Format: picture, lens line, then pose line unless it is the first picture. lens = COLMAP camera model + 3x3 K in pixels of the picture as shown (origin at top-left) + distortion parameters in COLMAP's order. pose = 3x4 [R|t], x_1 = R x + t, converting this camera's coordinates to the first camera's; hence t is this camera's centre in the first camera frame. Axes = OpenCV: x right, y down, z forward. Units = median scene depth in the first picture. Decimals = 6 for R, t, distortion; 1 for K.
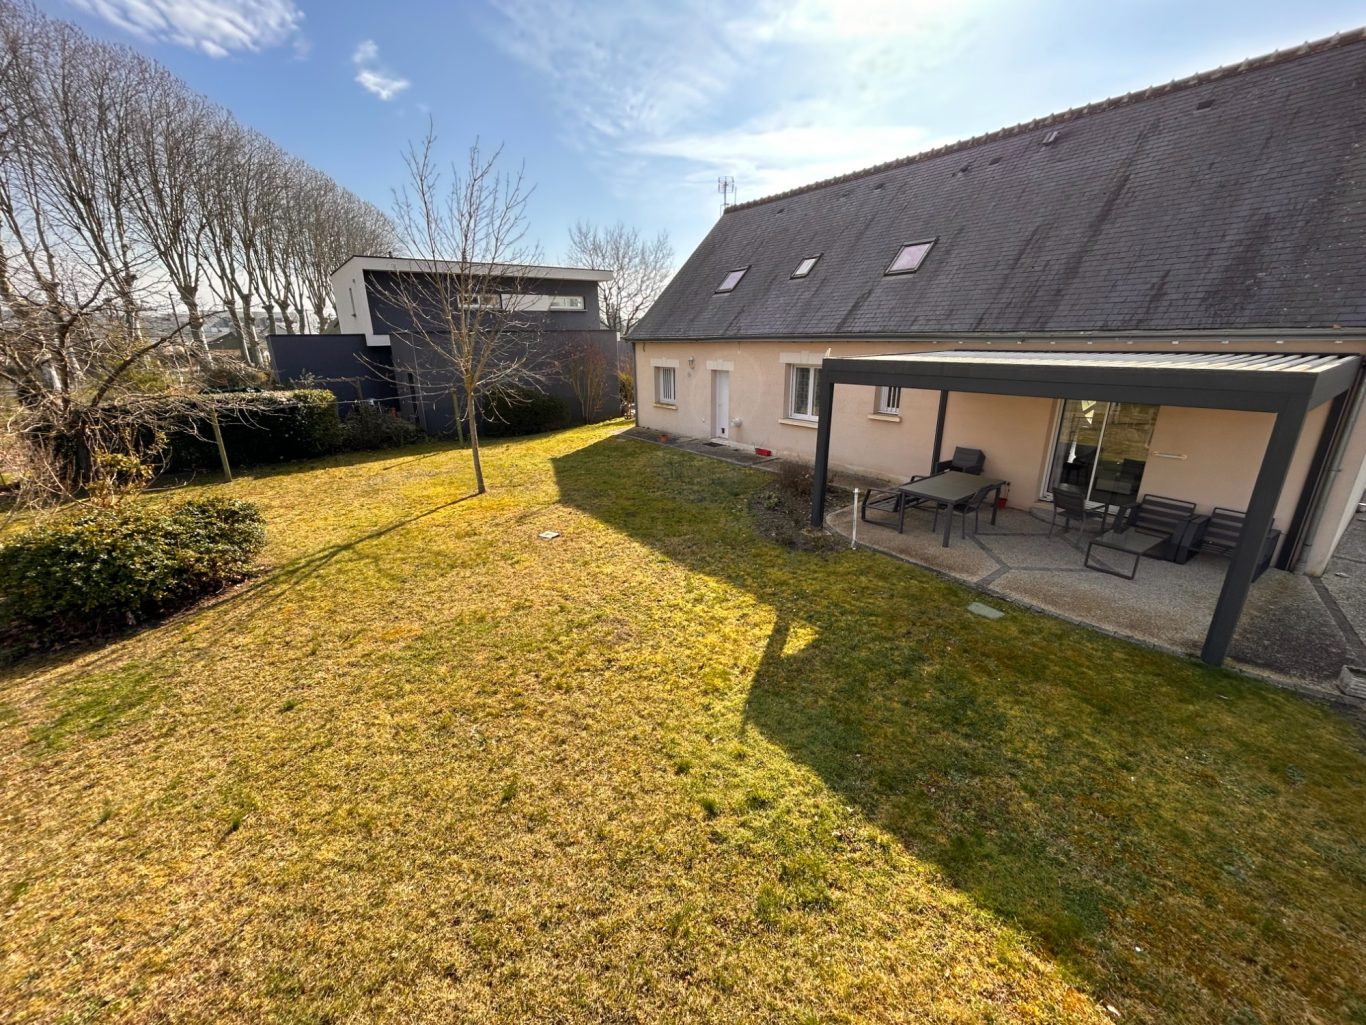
lens RADIAL K [[552.9, 0, 683.0], [0, 552.9, 512.5], [0, 0, 1]] dist [-0.001769, -0.000245]
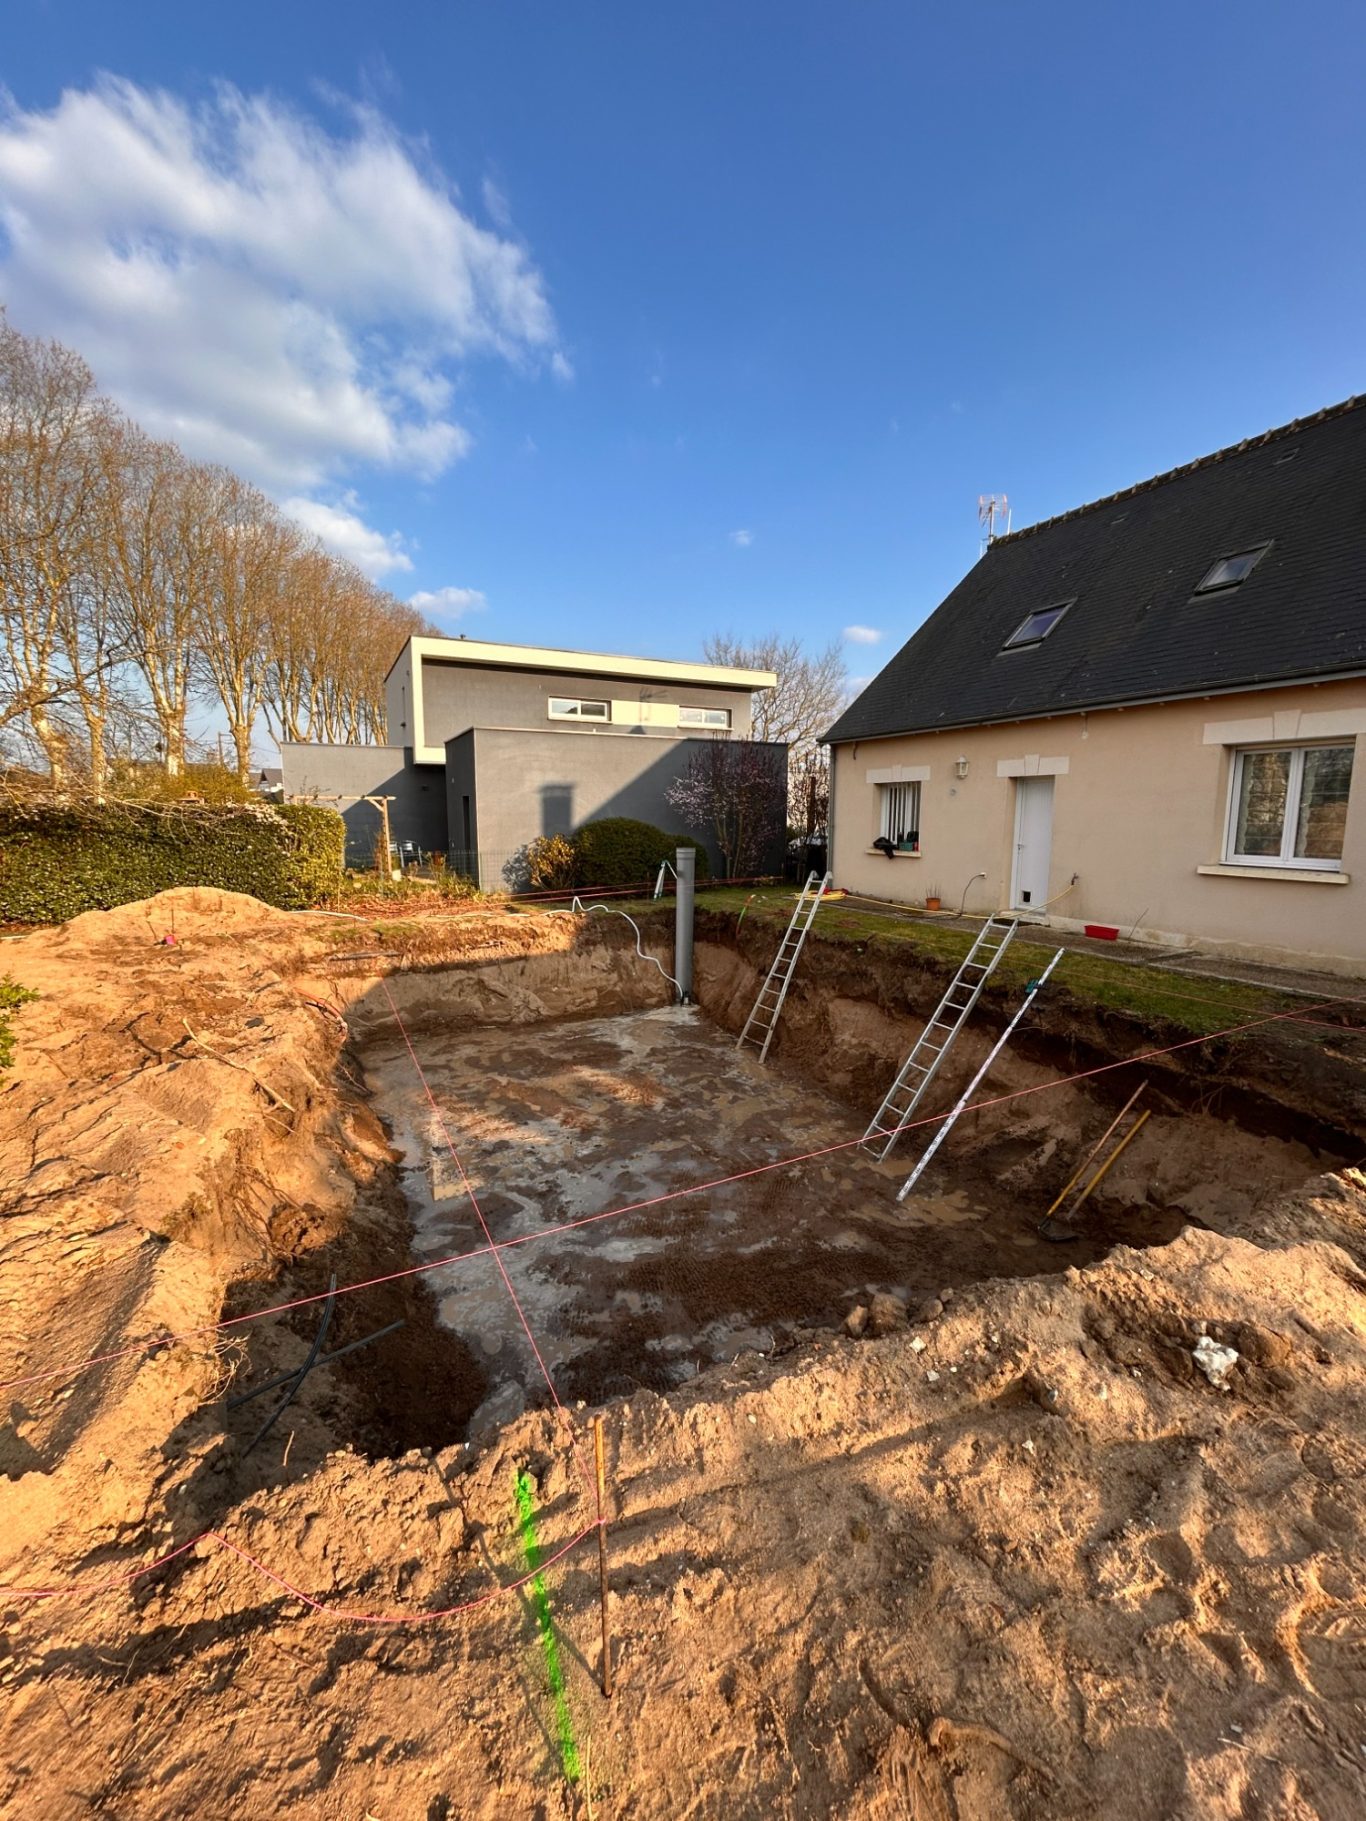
lens RADIAL K [[737.1, 0, 681.9], [0, 737.1, 898.3], [0, 0, 1]] dist [-0.001769, -0.000245]
pose [[0.983026, 0.039663, -0.179127, -0.079482], [-0.073304, 0.979944, -0.185300, -0.000341], [0.168185, 0.195286, 0.966218, 0.210506]]
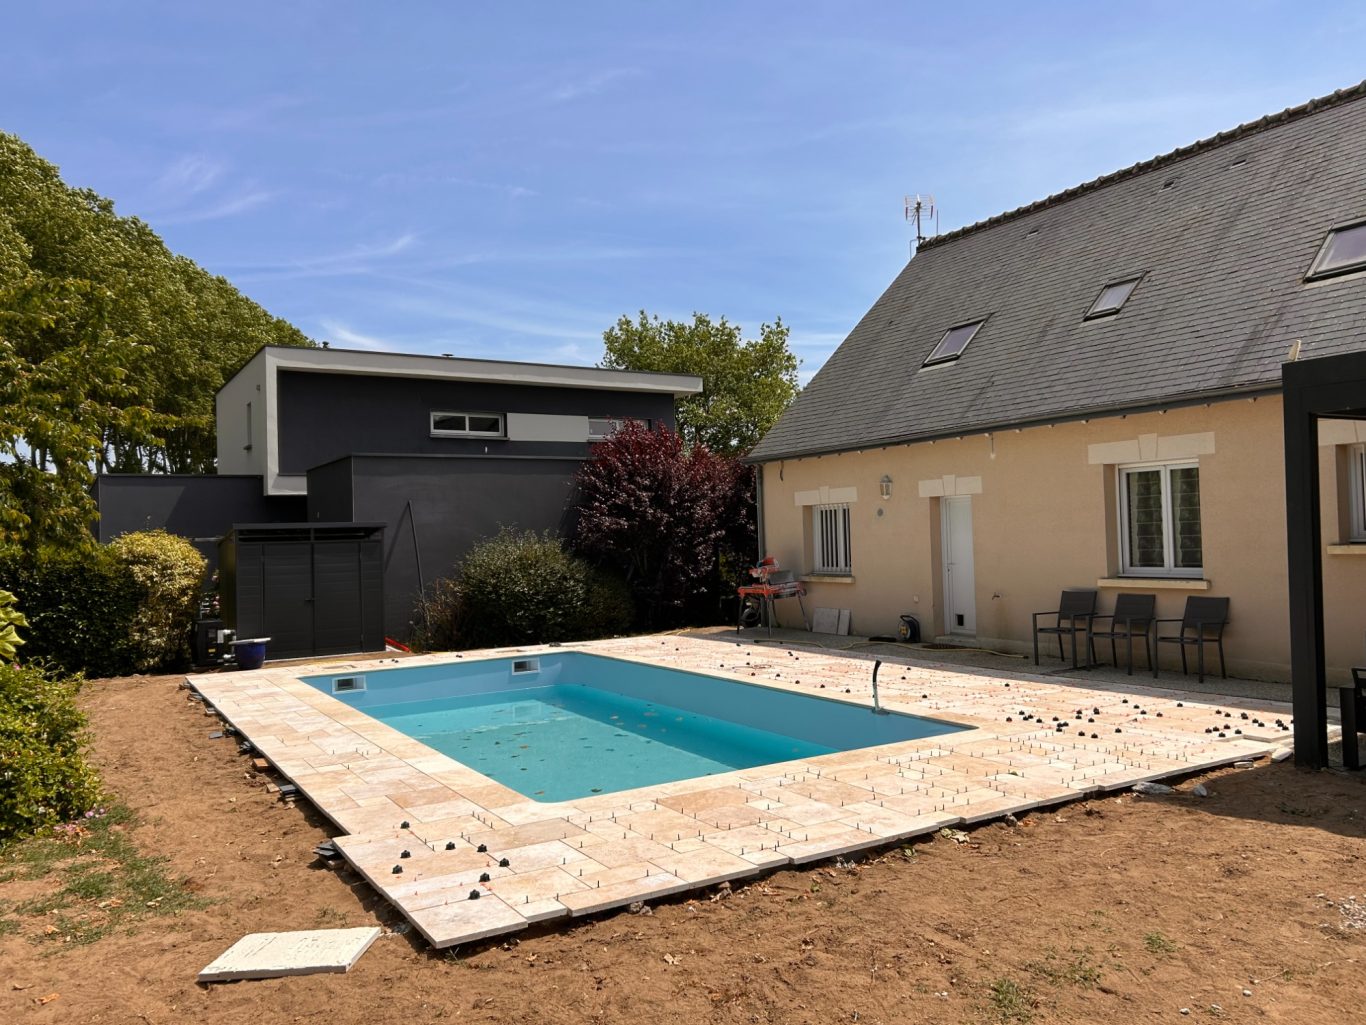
lens RADIAL K [[1029.0, 0, 687.1], [0, 1029.0, 514.0], [0, 0, 1]] dist [0.055973, -0.058267]
pose [[0.995529, -0.015687, -0.093146, -0.053916], [-0.015662, 0.945049, -0.326553, 0.042294], [0.093150, 0.326552, 0.940578, 0.073770]]
